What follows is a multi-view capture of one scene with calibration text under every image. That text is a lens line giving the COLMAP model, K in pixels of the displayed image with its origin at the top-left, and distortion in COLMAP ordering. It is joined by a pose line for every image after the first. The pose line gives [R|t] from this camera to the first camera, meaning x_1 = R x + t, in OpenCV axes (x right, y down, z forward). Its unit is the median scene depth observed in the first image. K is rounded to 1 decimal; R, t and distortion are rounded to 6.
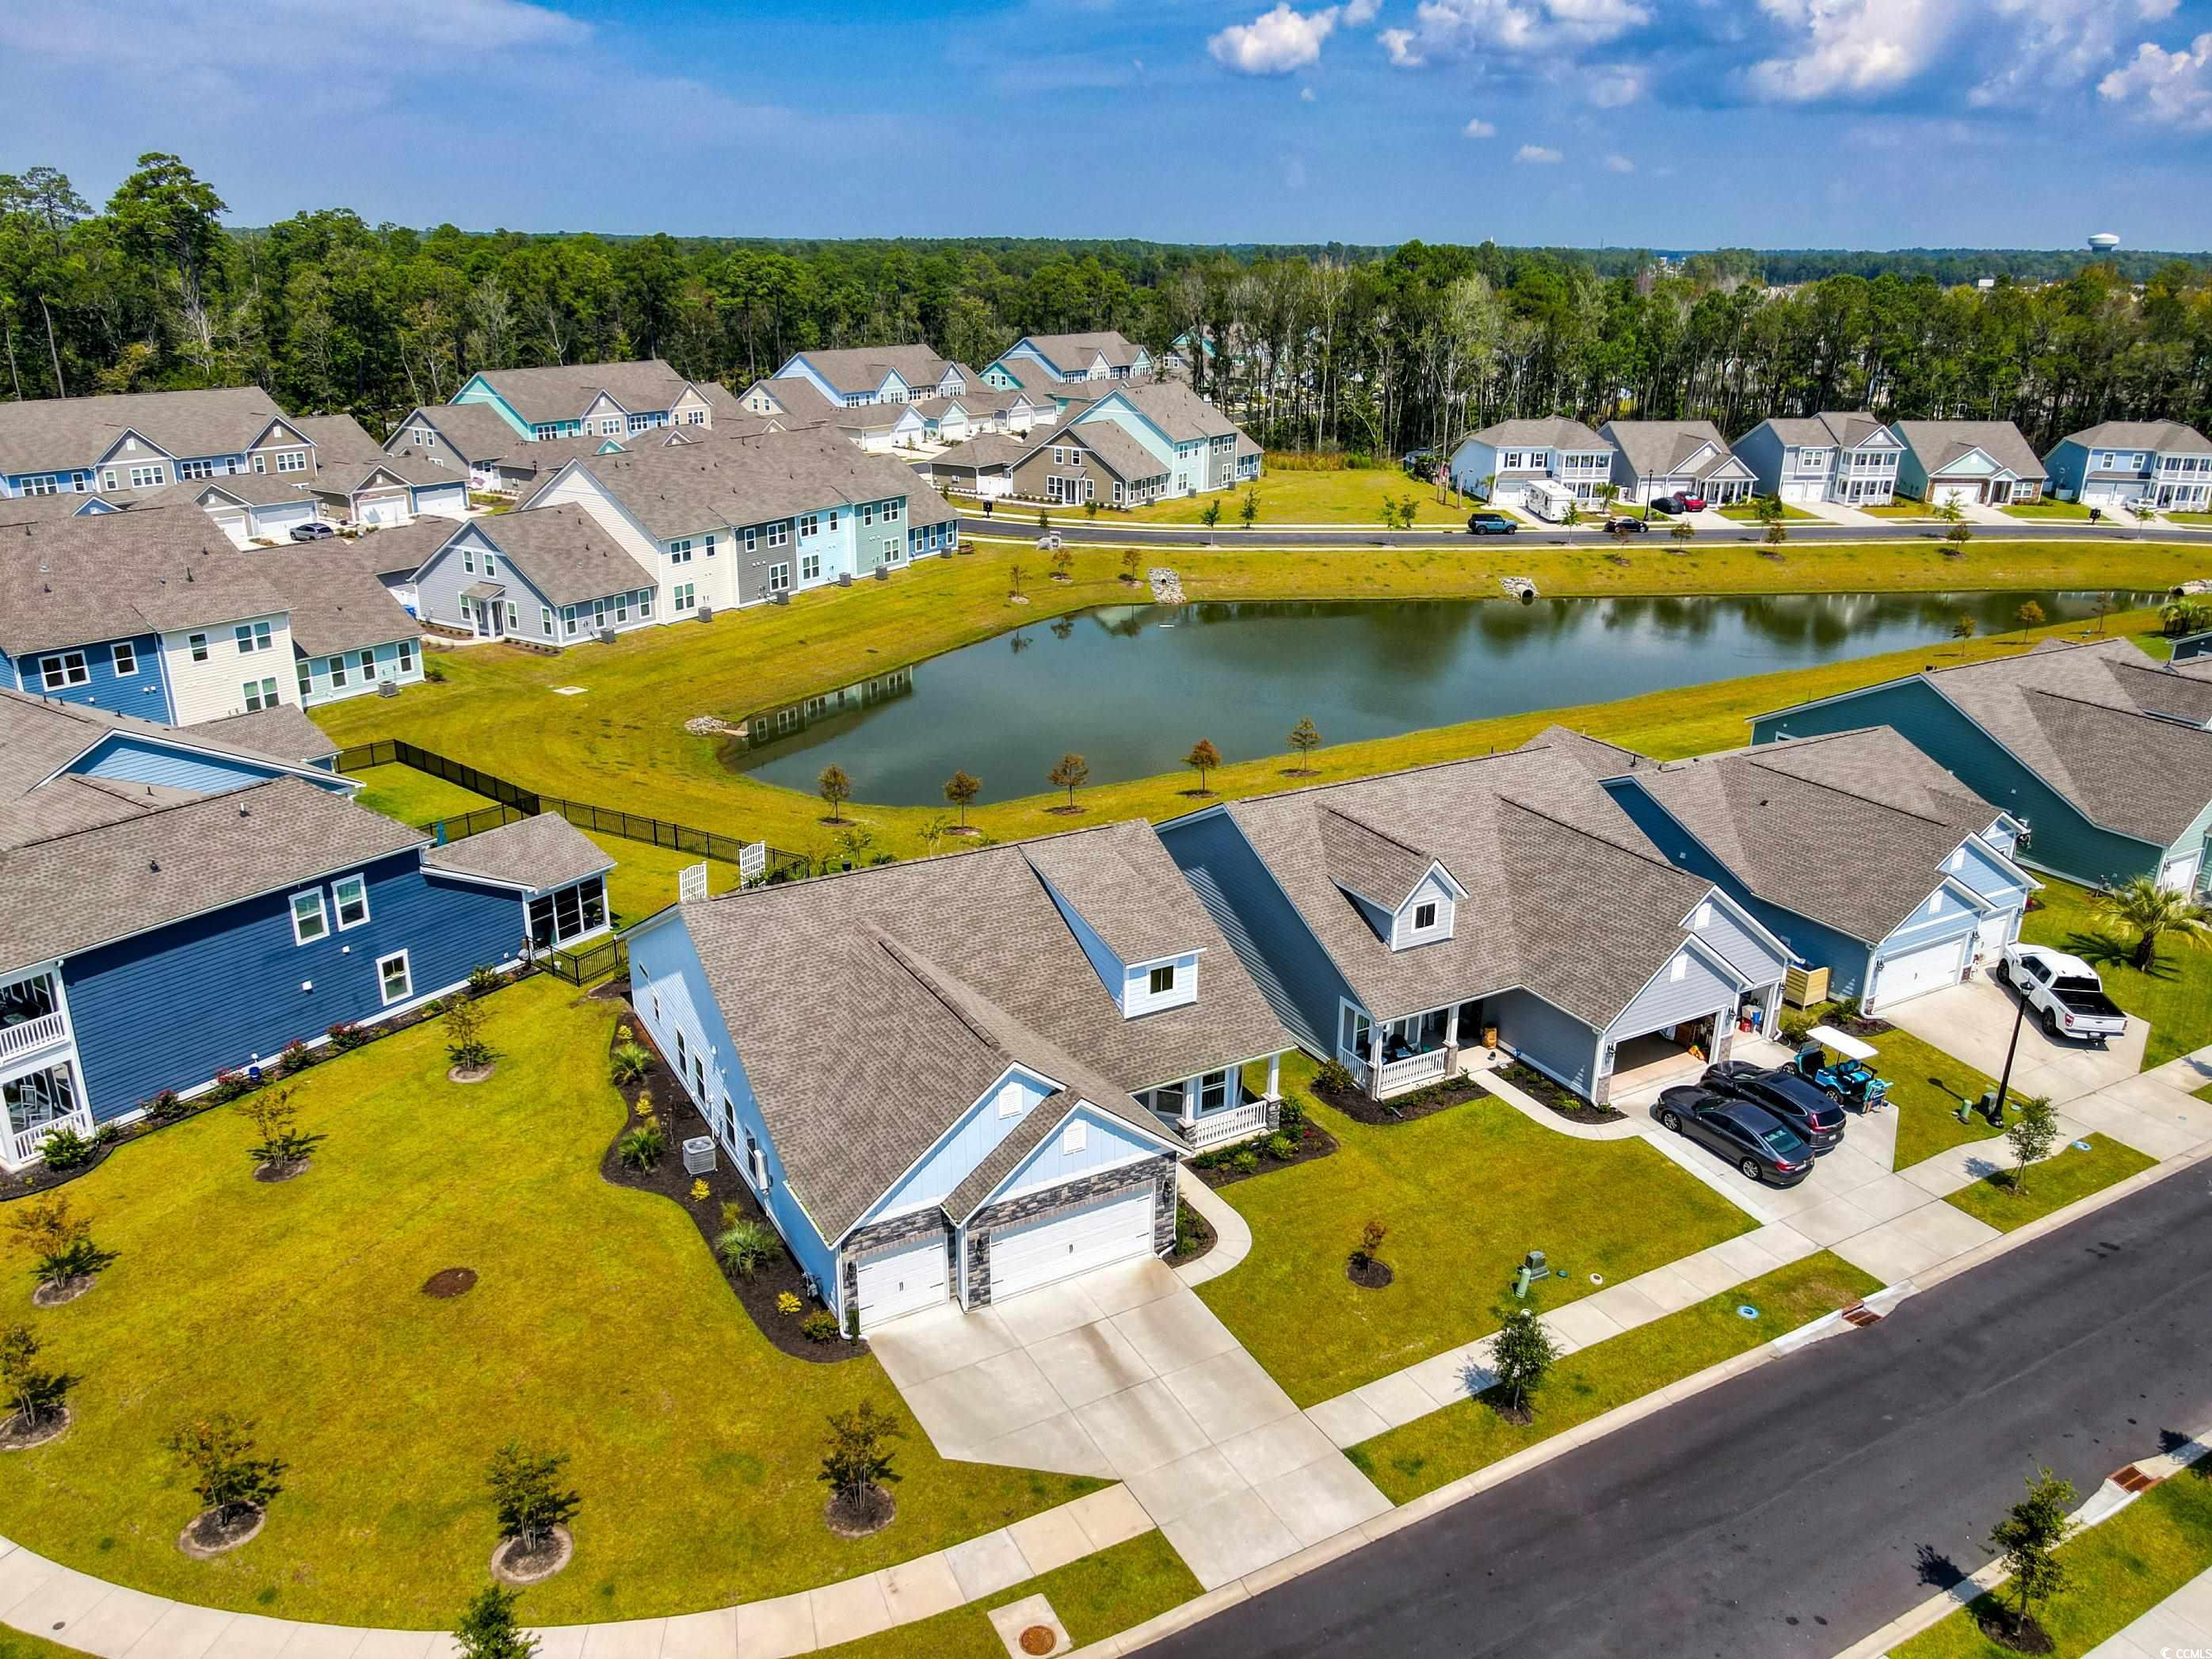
lens RADIAL K [[1618.2, 0, 1106.0], [0, 1618.2, 829.5], [0, 0, 1]] dist [0.014901, 0.003723]
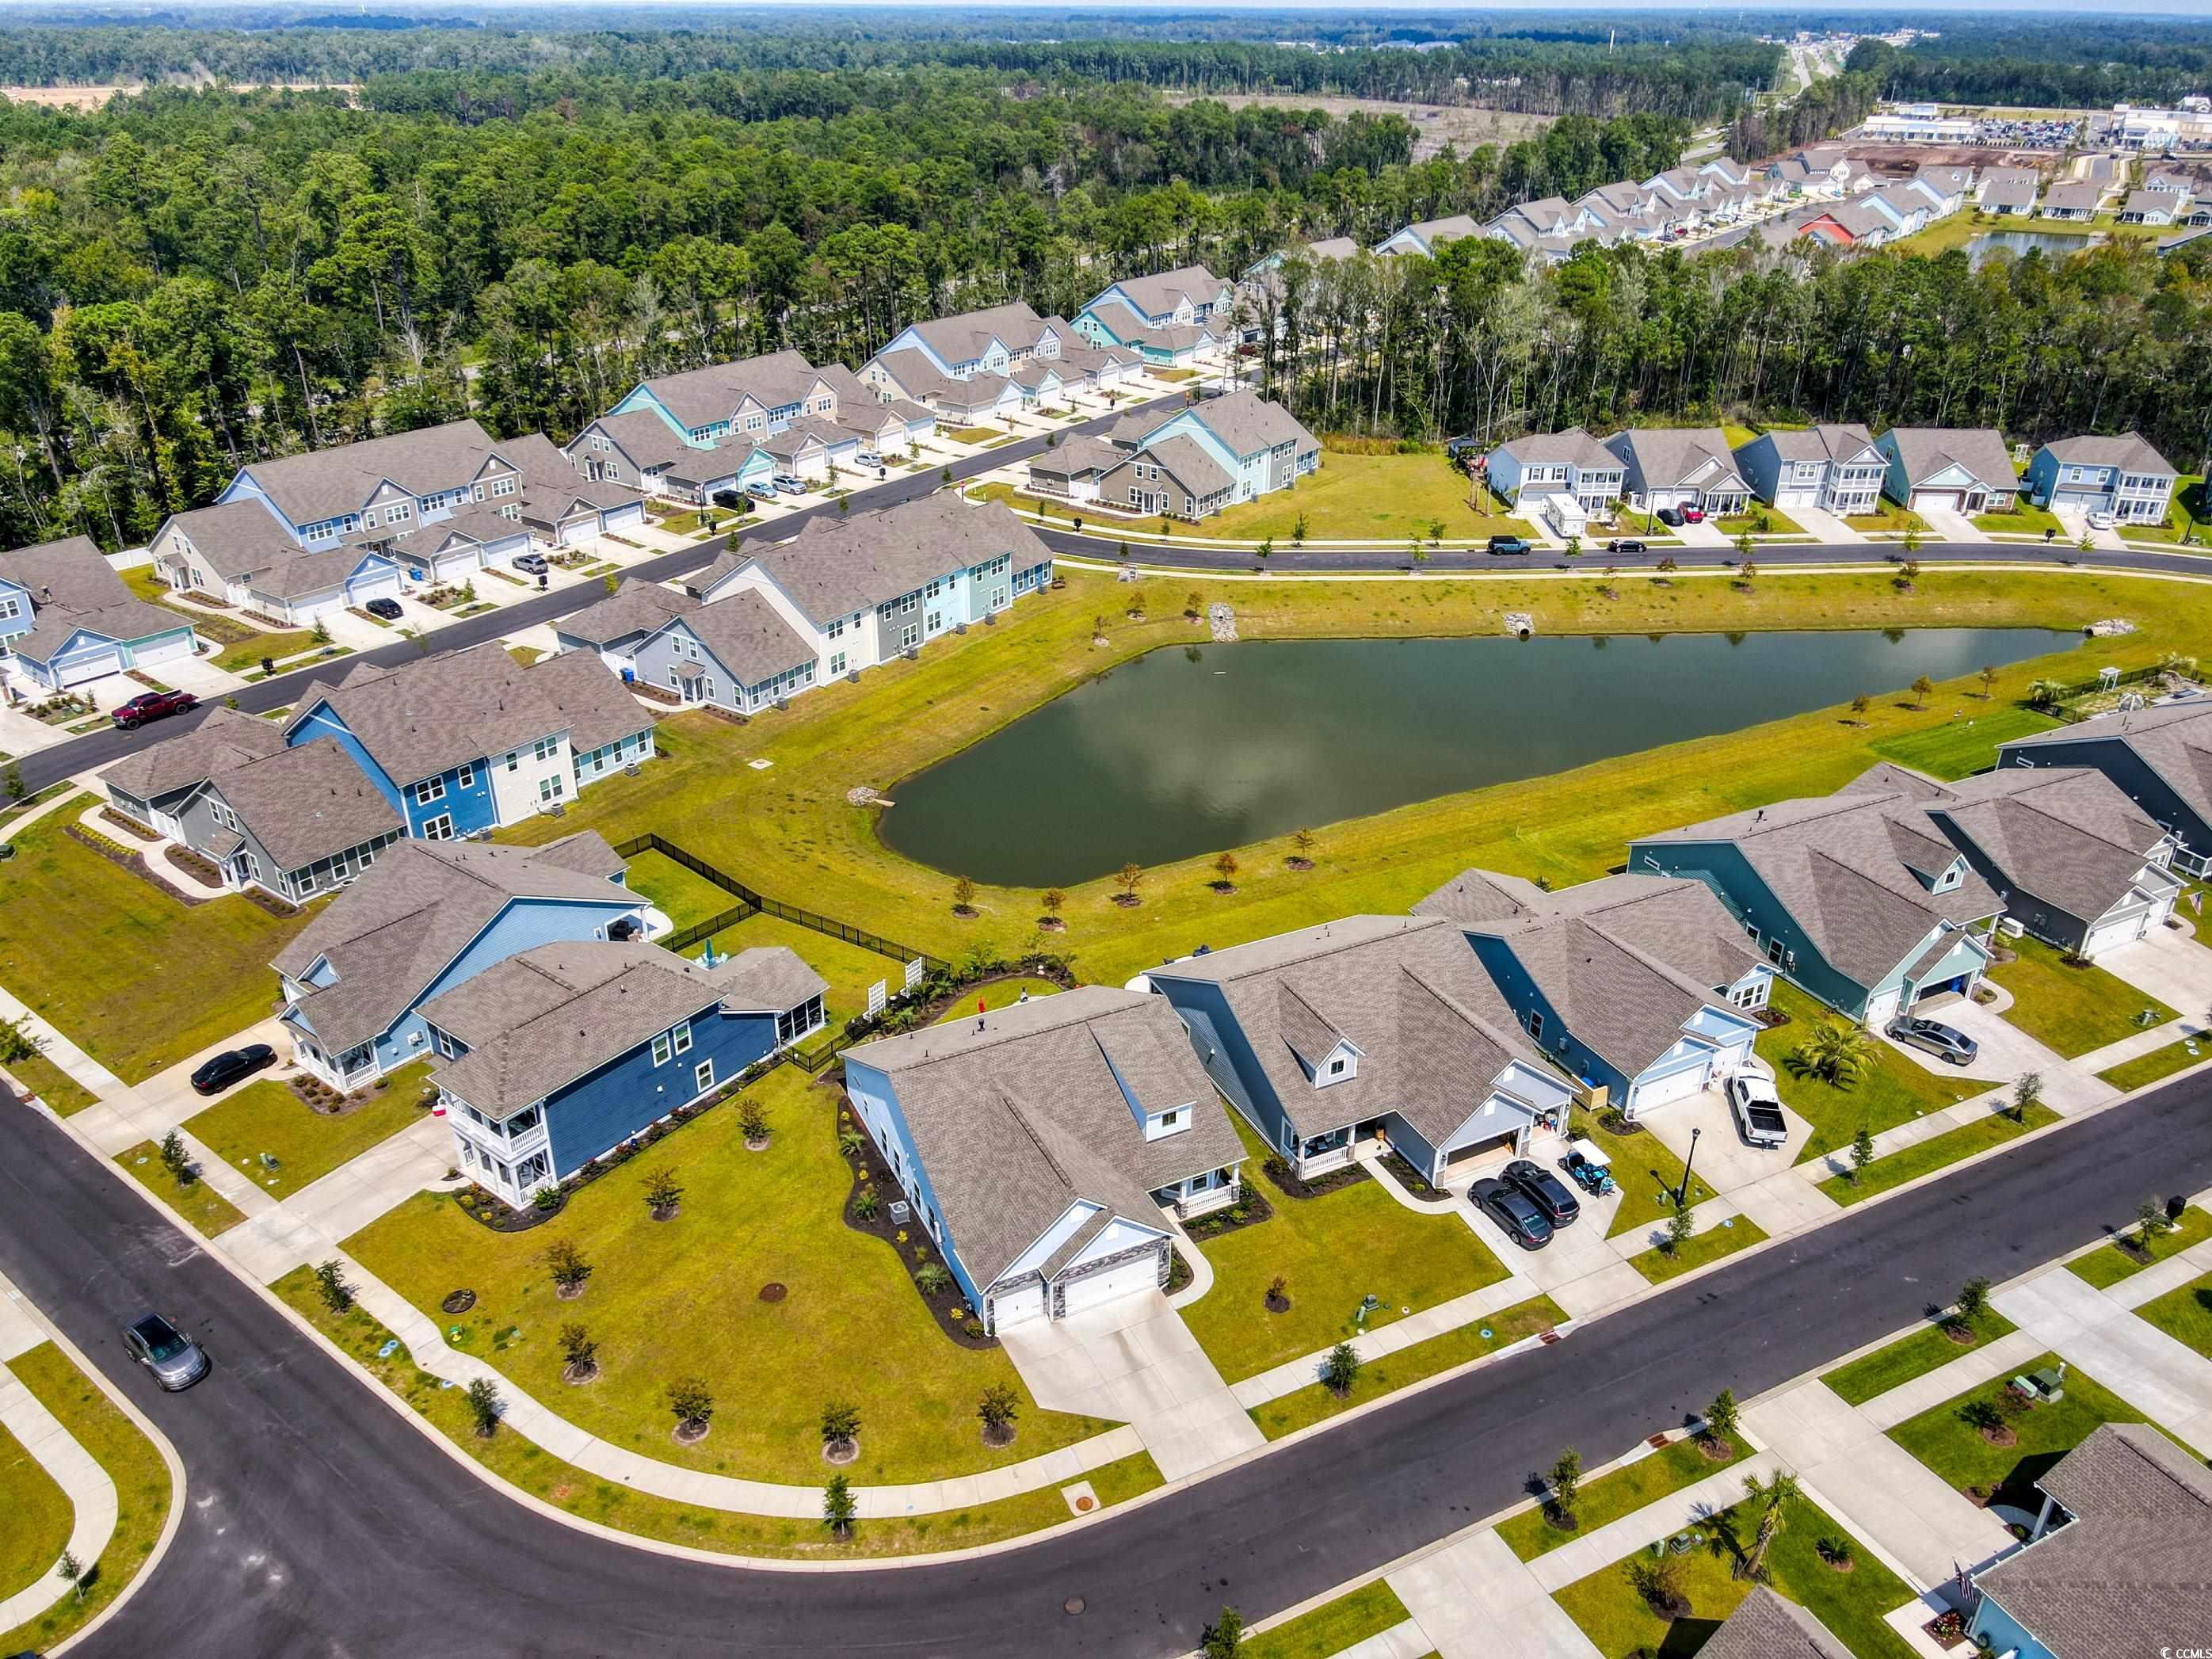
lens RADIAL K [[1627.9, 0, 1106.0], [0, 1627.9, 829.5], [0, 0, 1]] dist [-0.002383, 0.036091]
pose [[0.998300, 0.020676, -0.054488, 0.045308], [-0.013597, 0.991780, 0.127228, -0.347865], [0.056670, -0.126271, 0.990376, -0.534778]]
